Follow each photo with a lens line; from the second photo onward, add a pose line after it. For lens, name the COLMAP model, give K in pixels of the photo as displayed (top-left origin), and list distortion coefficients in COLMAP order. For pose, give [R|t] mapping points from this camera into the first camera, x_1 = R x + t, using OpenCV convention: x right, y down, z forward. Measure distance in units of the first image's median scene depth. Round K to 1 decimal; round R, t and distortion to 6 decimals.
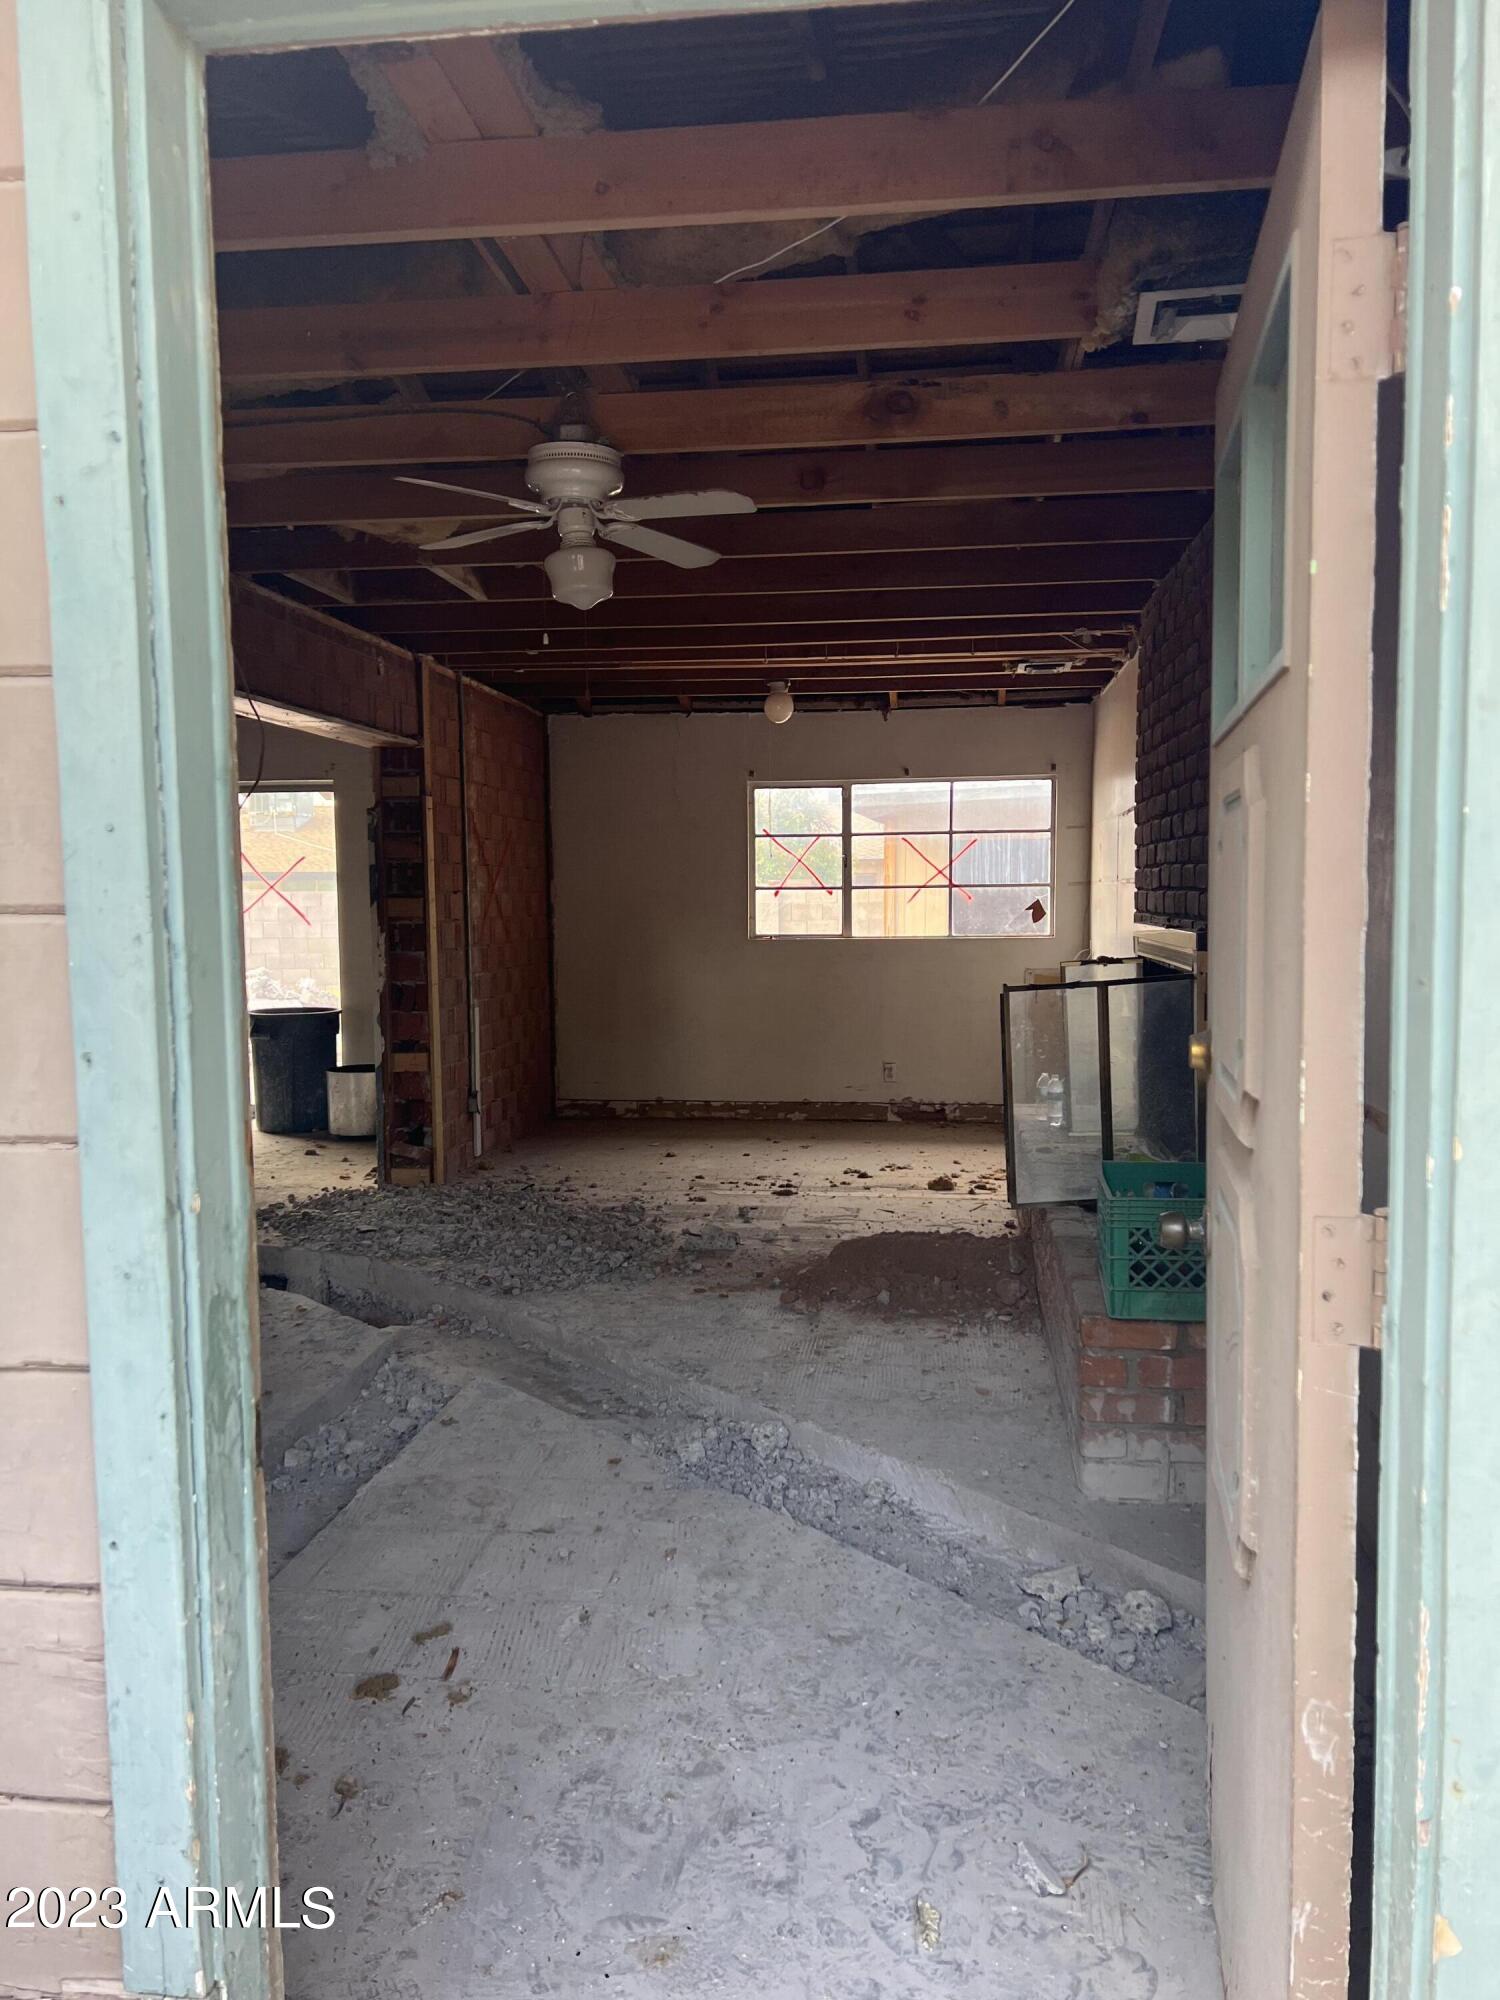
lens RADIAL K [[1486.6, 0, 769.7], [0, 1486.6, 1017.4], [0, 0, 1]] dist [0.047465, -0.057338]
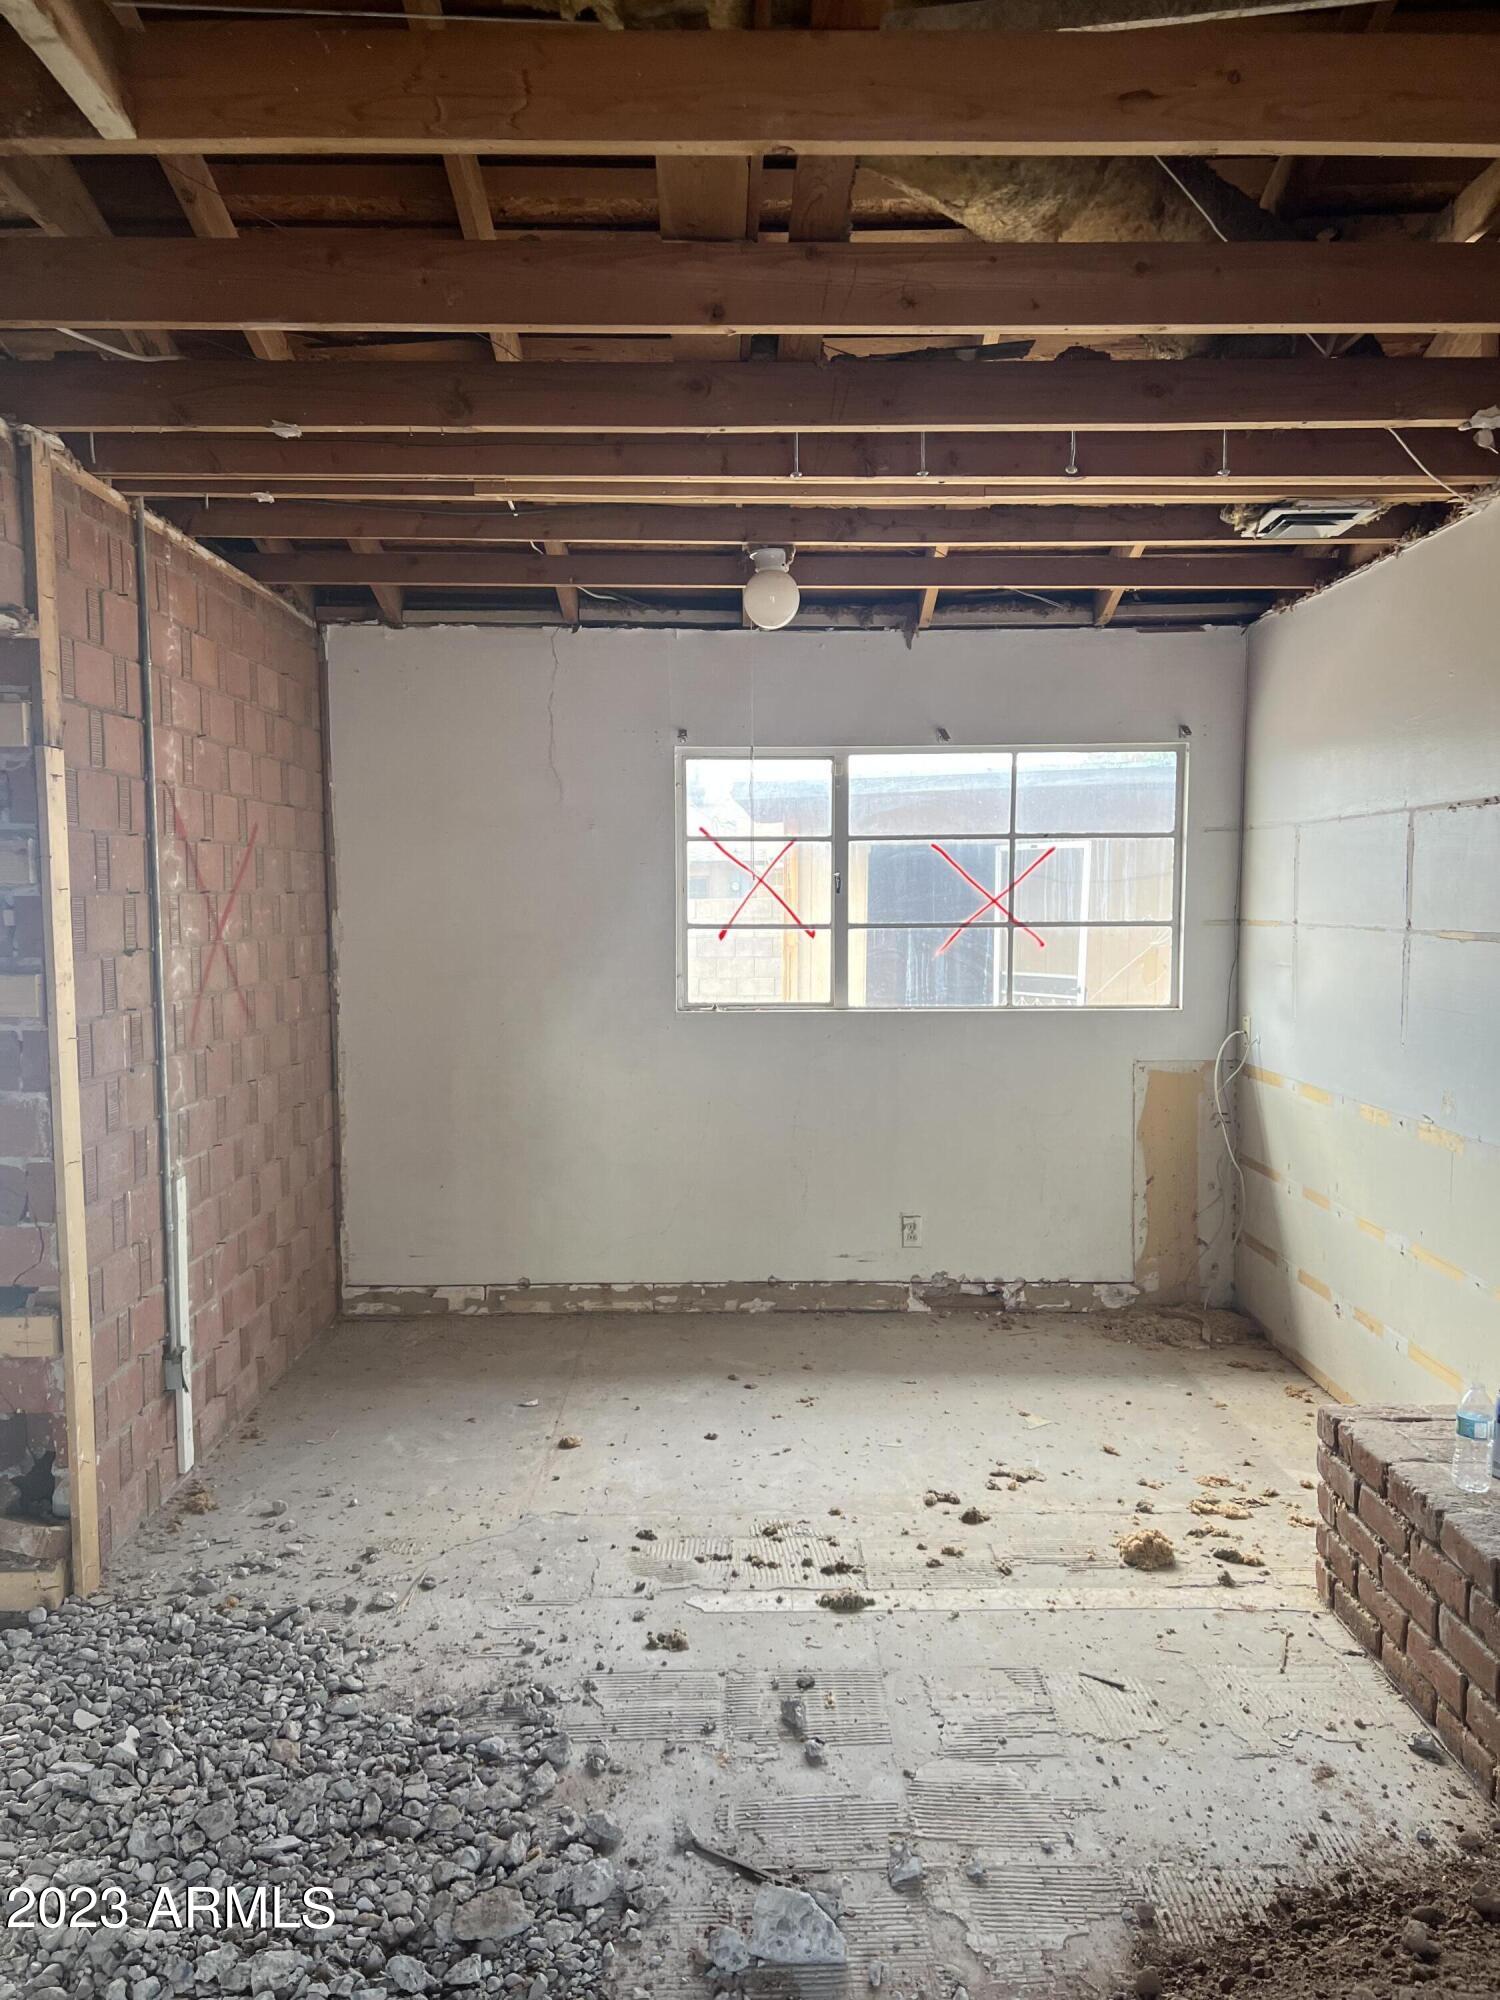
lens RADIAL K [[1486.6, 0, 754.9], [0, 1486.6, 1016.9], [0, 0, 1]] dist [0.047465, -0.057338]
pose [[0.991409, -0.006155, 0.130656, -0.064811], [0.005829, 0.999979, 0.002875, -0.055897], [-0.130671, -0.002089, 0.991424, 0.434851]]
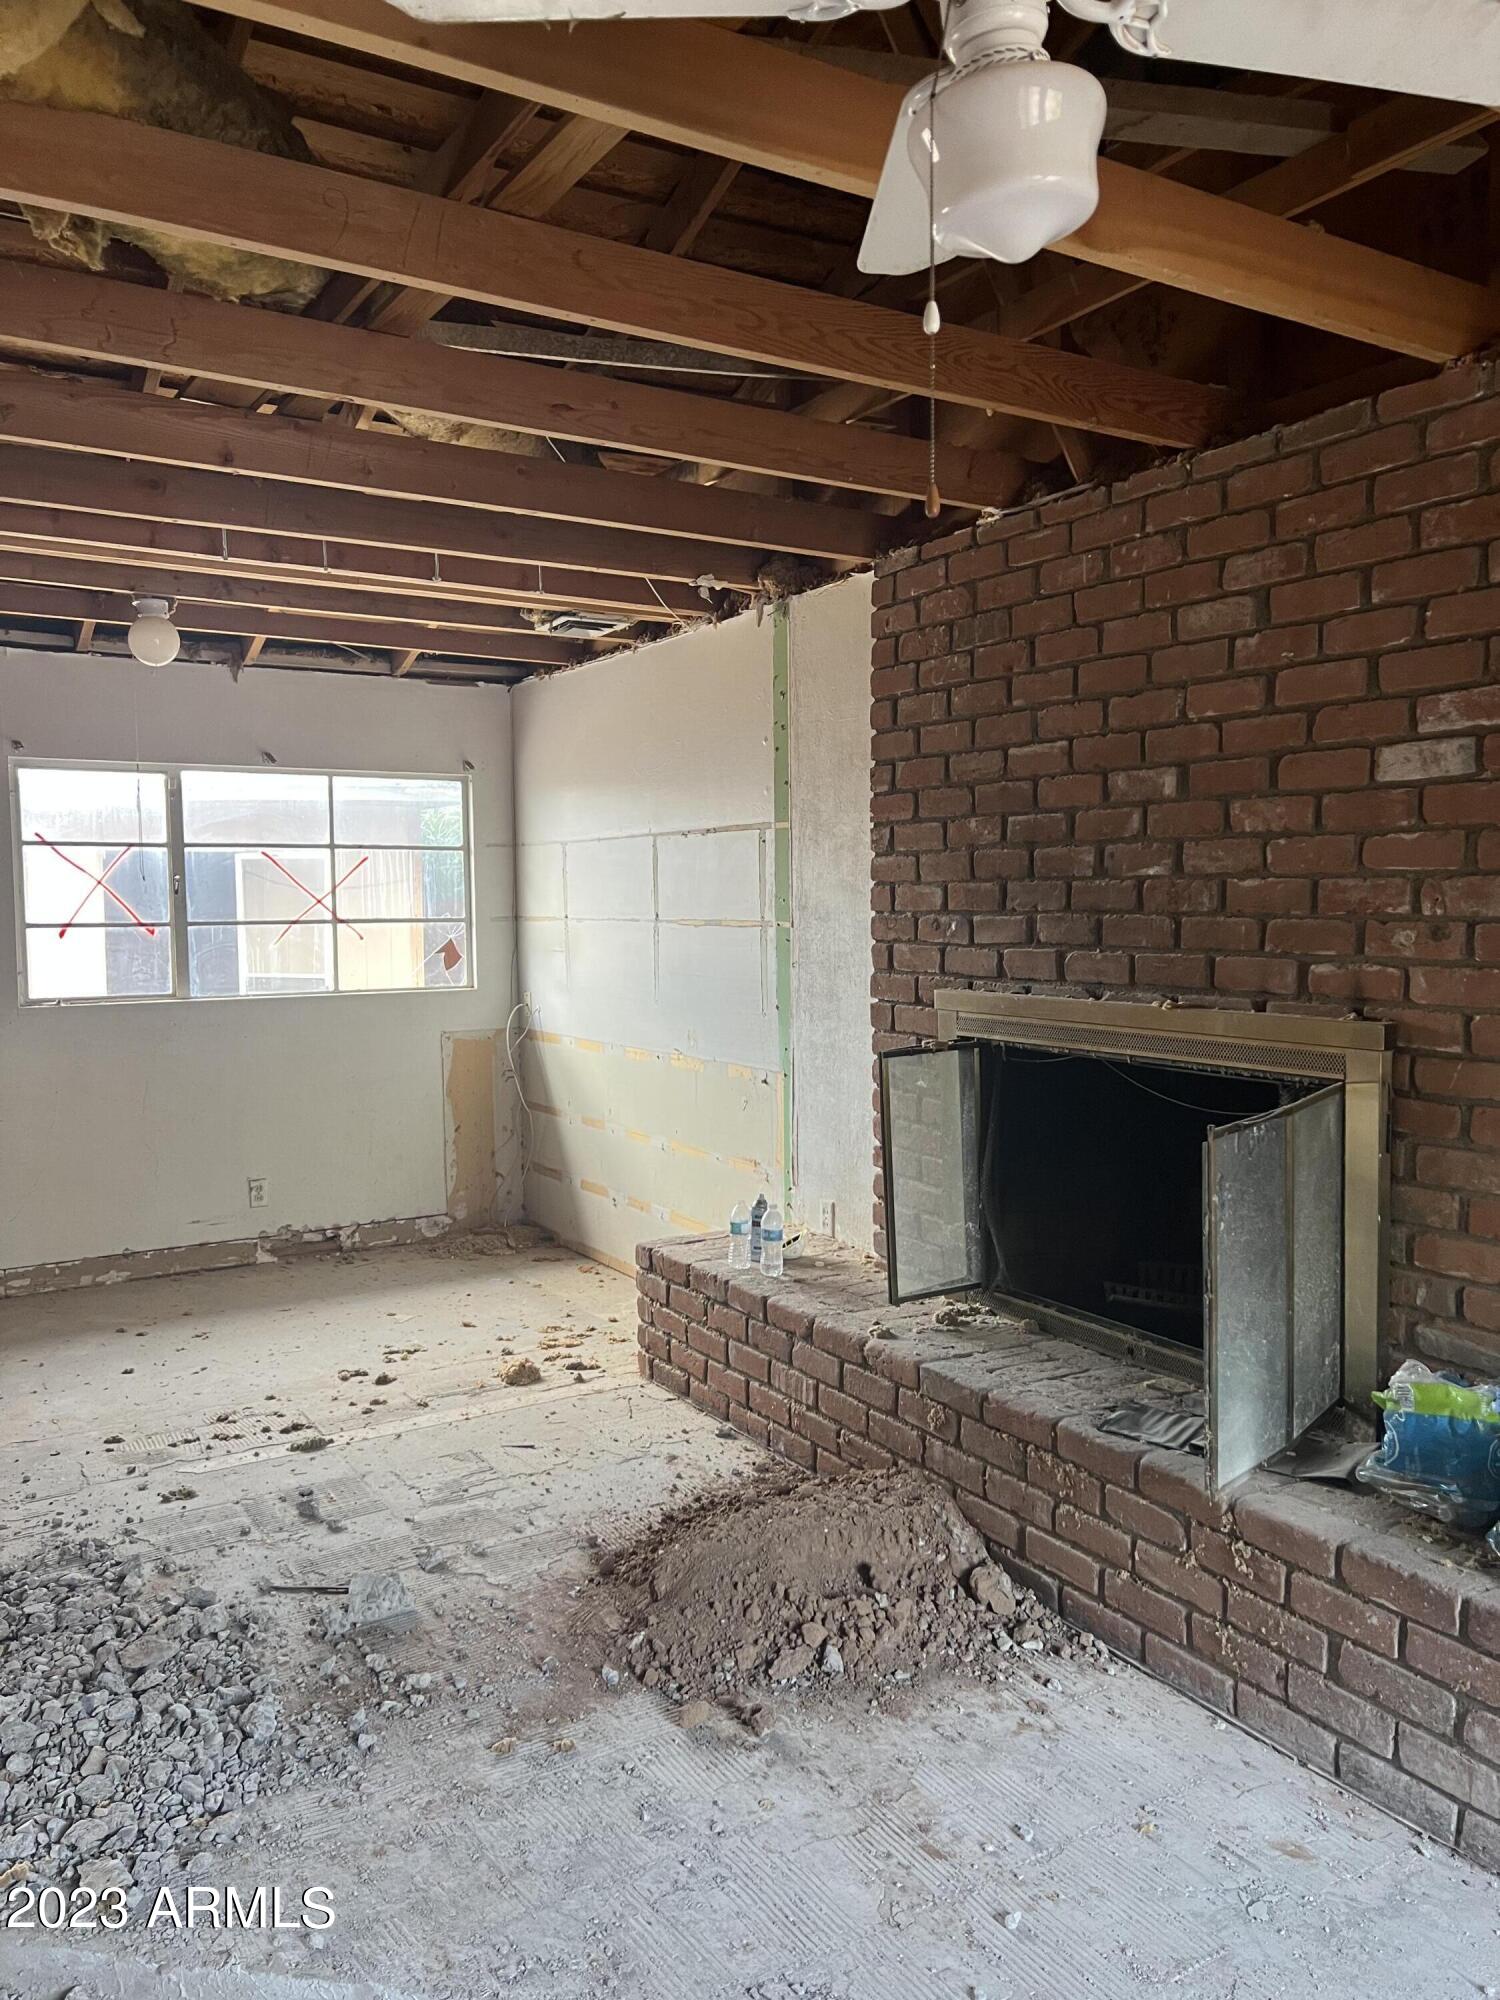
lens RADIAL K [[1486.6, 0, 764.3], [0, 1486.6, 1007.1], [0, 0, 1]] dist [0.047465, -0.057338]
pose [[0.774963, -0.043103, 0.630535, -0.181001], [0.051709, 0.998651, 0.004714, -0.042438], [-0.629888, 0.028951, 0.776146, 0.333127]]
